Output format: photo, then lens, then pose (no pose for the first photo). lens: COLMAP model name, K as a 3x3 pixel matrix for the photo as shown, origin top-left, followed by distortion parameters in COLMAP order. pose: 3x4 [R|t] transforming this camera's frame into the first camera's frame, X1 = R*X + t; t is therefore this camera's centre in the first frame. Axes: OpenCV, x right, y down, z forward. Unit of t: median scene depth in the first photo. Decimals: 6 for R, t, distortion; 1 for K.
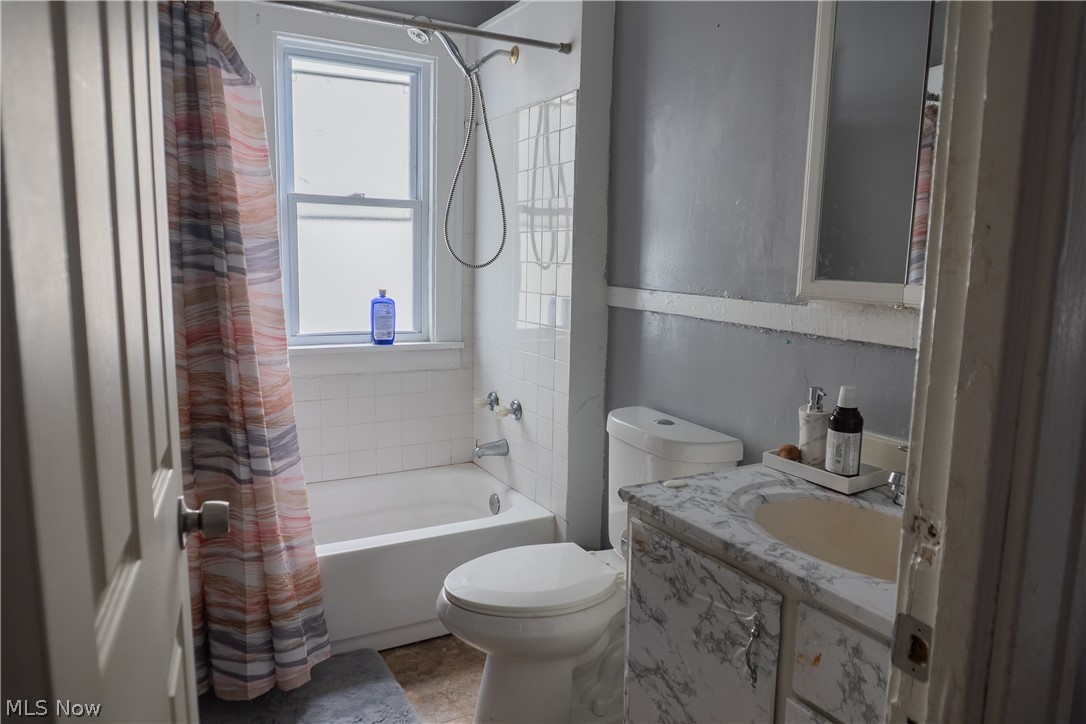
lens RADIAL K [[730.9, 0, 537.9], [0, 730.9, 362.4], [0, 0, 1]] dist [-0.019827, -0.002256]
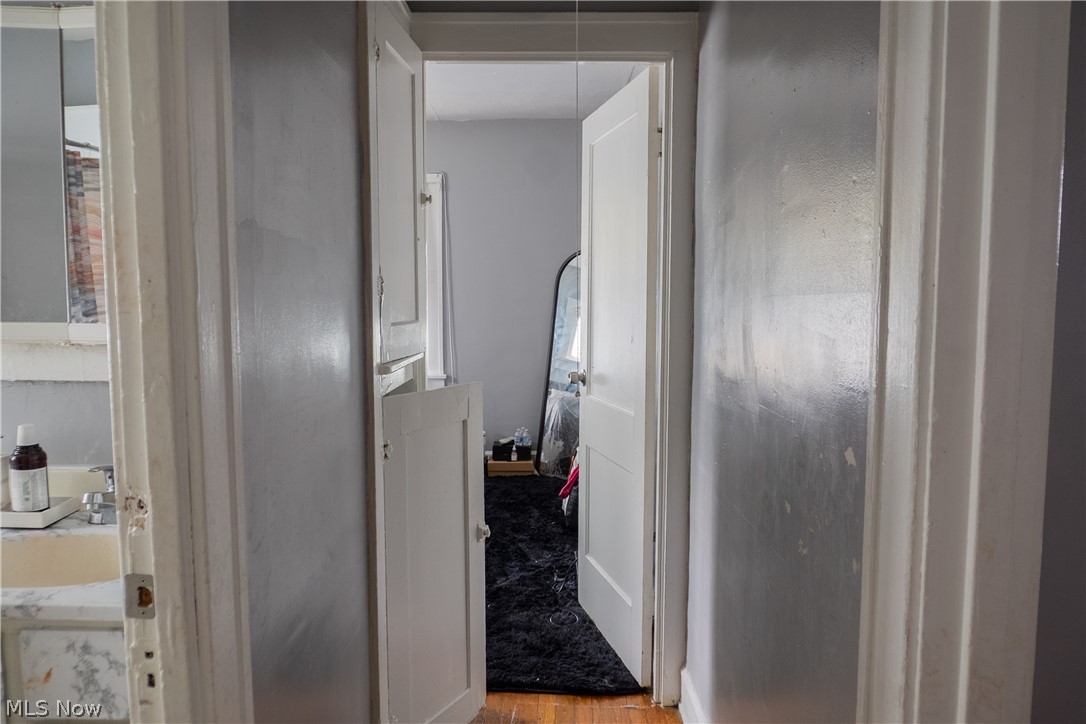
lens RADIAL K [[730.9, 0, 537.9], [0, 730.9, 362.4], [0, 0, 1]] dist [-0.019827, -0.002256]
pose [[0.486772, -0.091171, 0.868758, -0.155468], [0.133565, 0.990612, 0.029121, 0.020261], [-0.863257, 0.101860, 0.494380, -0.209005]]
